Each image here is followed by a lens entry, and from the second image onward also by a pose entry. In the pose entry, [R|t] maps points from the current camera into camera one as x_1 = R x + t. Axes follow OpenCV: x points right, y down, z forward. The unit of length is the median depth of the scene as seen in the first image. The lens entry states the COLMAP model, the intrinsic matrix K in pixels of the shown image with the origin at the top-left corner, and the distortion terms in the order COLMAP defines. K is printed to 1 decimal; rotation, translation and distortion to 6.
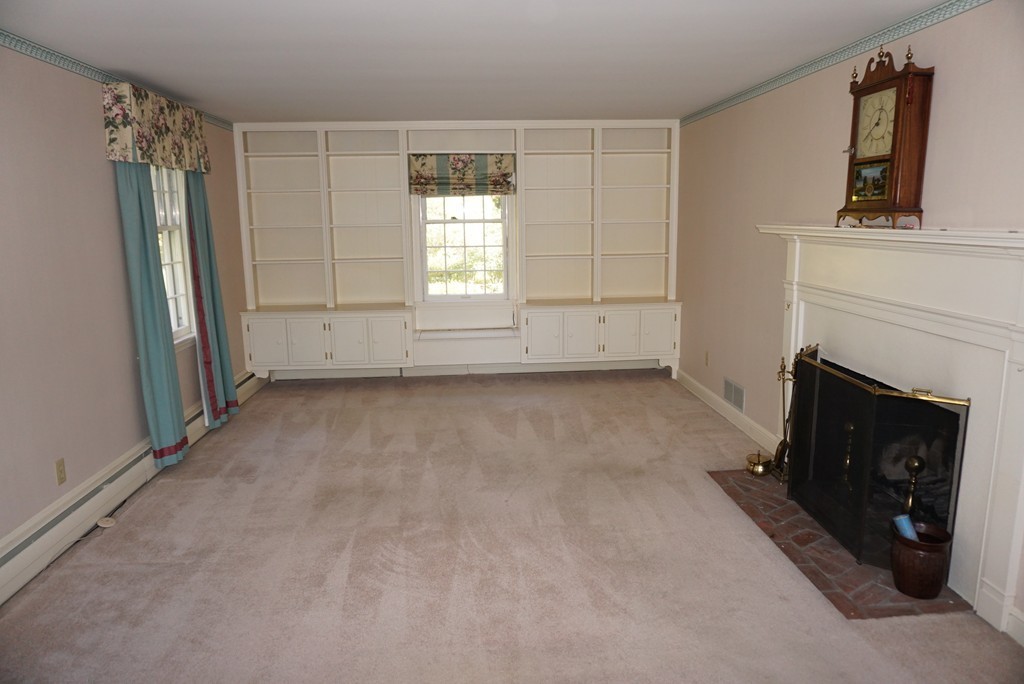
lens RADIAL K [[691.3, 0, 507.4], [0, 691.3, 340.3], [0, 0, 1]] dist [-0.051018, 0.032687]
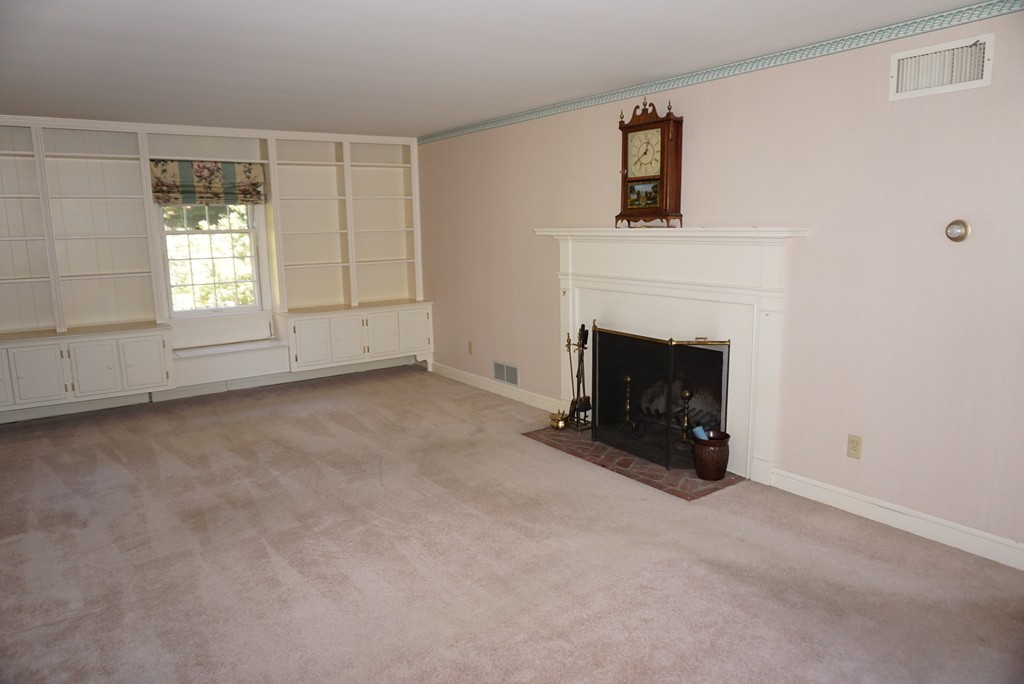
lens RADIAL K [[691.3, 0, 518.1], [0, 691.3, 335.6], [0, 0, 1]] dist [-0.051018, 0.032687]
pose [[0.850228, -0.084177, 0.519640, -0.330918], [0.098539, 0.995133, -0.000025, 0.020199], [-0.517109, 0.051227, 0.854385, -0.035354]]
